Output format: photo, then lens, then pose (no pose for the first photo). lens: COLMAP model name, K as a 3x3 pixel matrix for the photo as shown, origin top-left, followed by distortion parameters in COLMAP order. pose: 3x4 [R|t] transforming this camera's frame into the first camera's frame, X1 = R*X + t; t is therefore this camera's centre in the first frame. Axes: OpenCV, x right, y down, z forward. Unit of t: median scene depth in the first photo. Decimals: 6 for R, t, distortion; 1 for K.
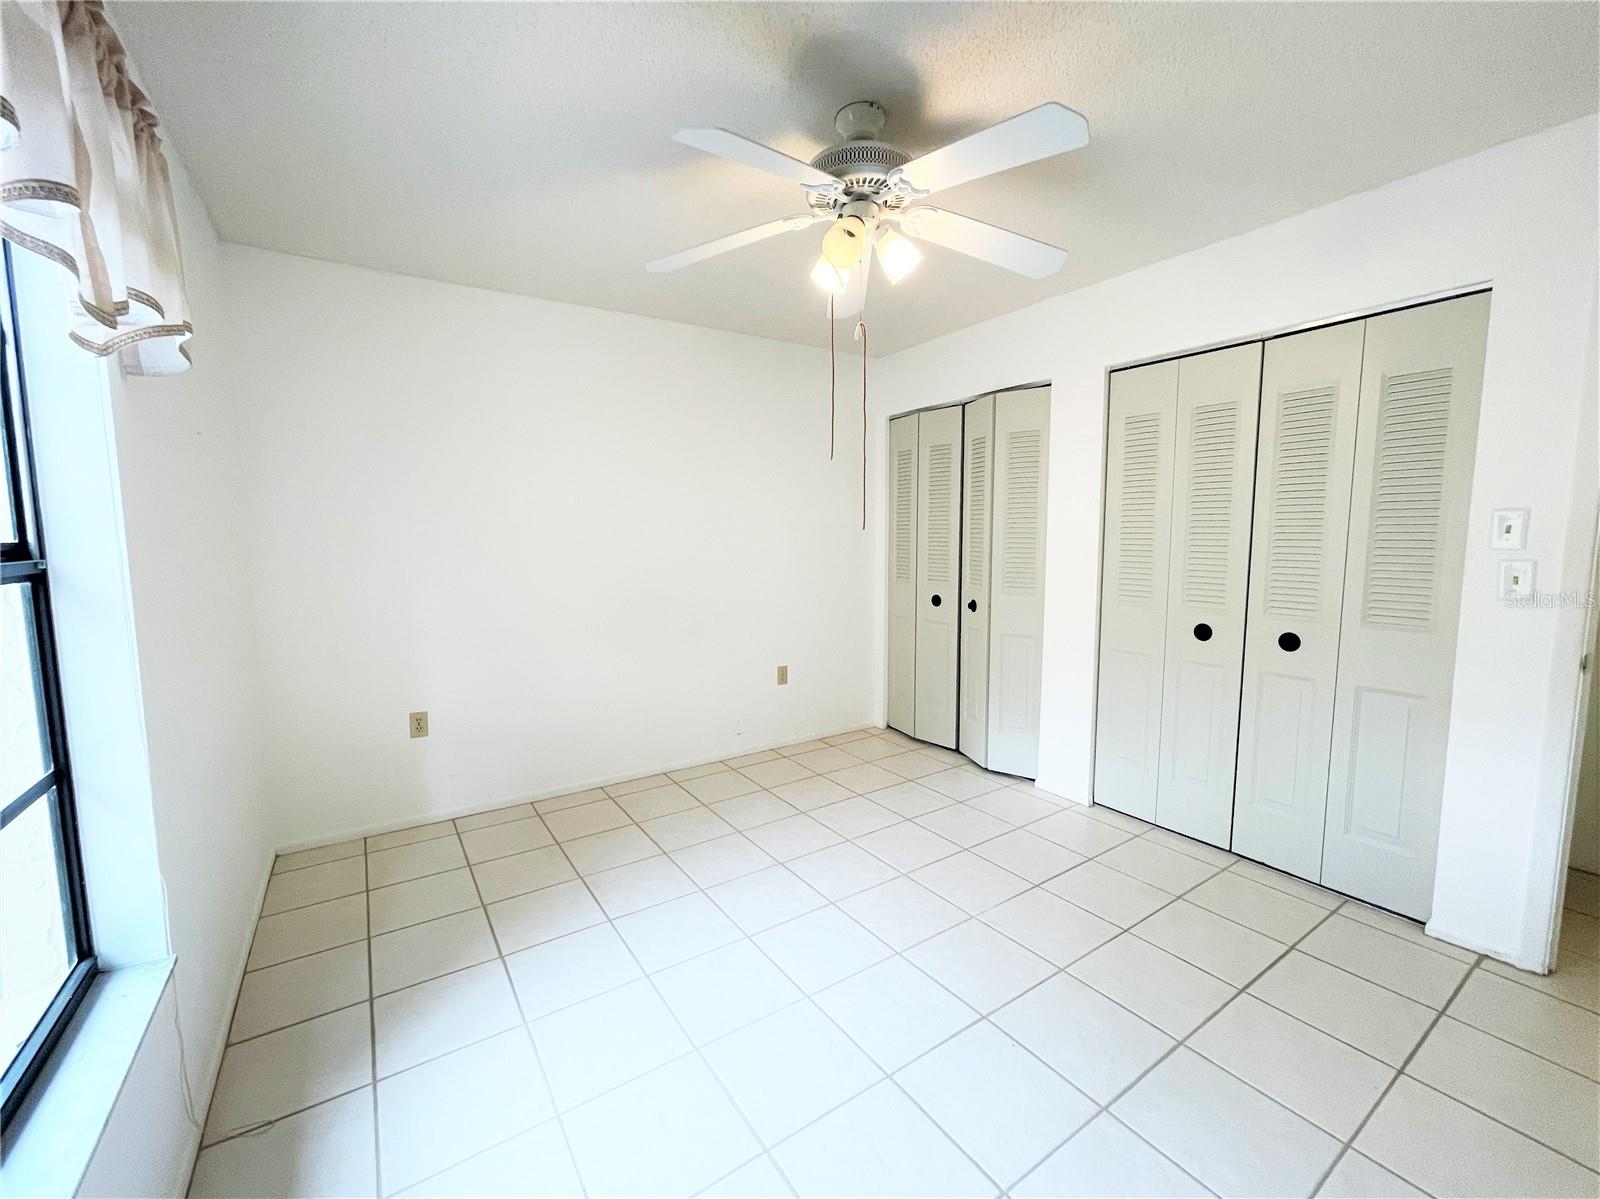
lens RADIAL K [[644.2, 0, 791.0], [0, 644.2, 594.9], [0, 0, 1]] dist [-0.000543, -0.000122]
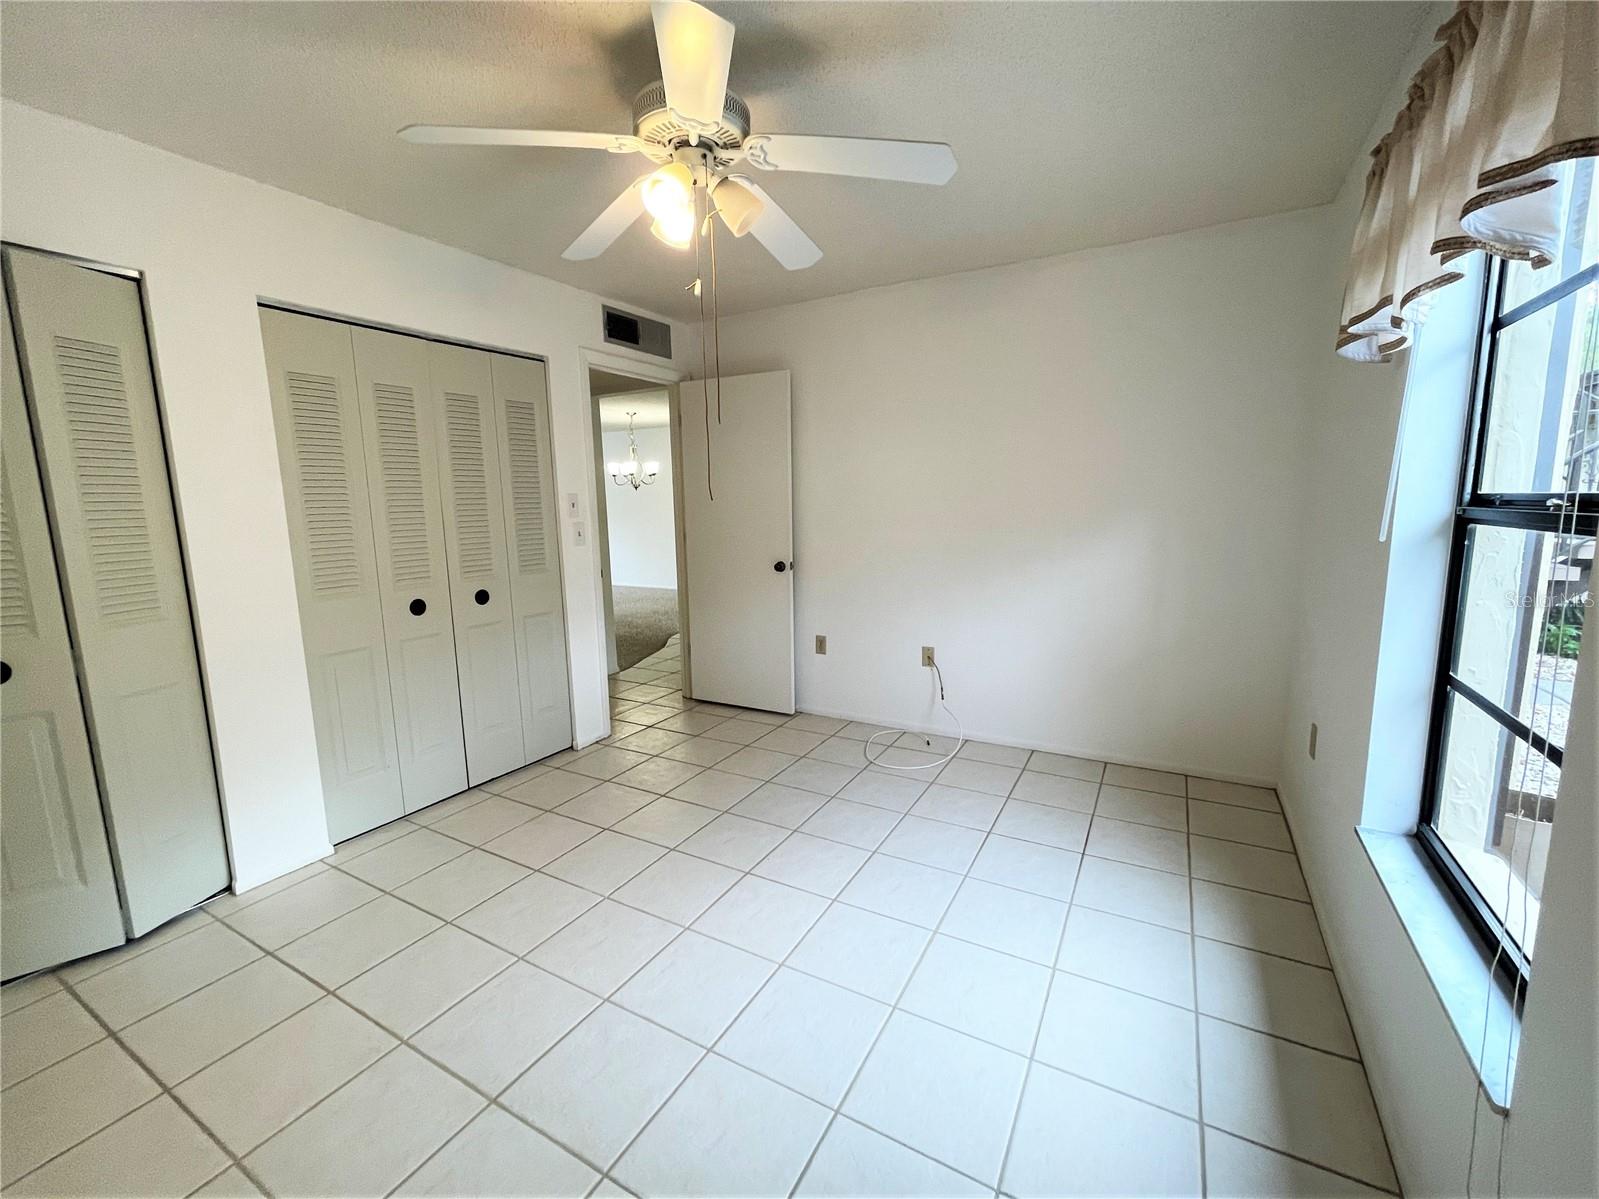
lens RADIAL K [[673.9, 0, 789.7], [0, 673.9, 595.0], [0, 0, 1]] dist [-0.004507, -0.000522]
pose [[-0.438165, -0.118621, 0.891033, -0.613712], [0.110865, 0.976555, 0.184524, -0.099799], [-0.892032, 0.179636, -0.414741, 0.959087]]
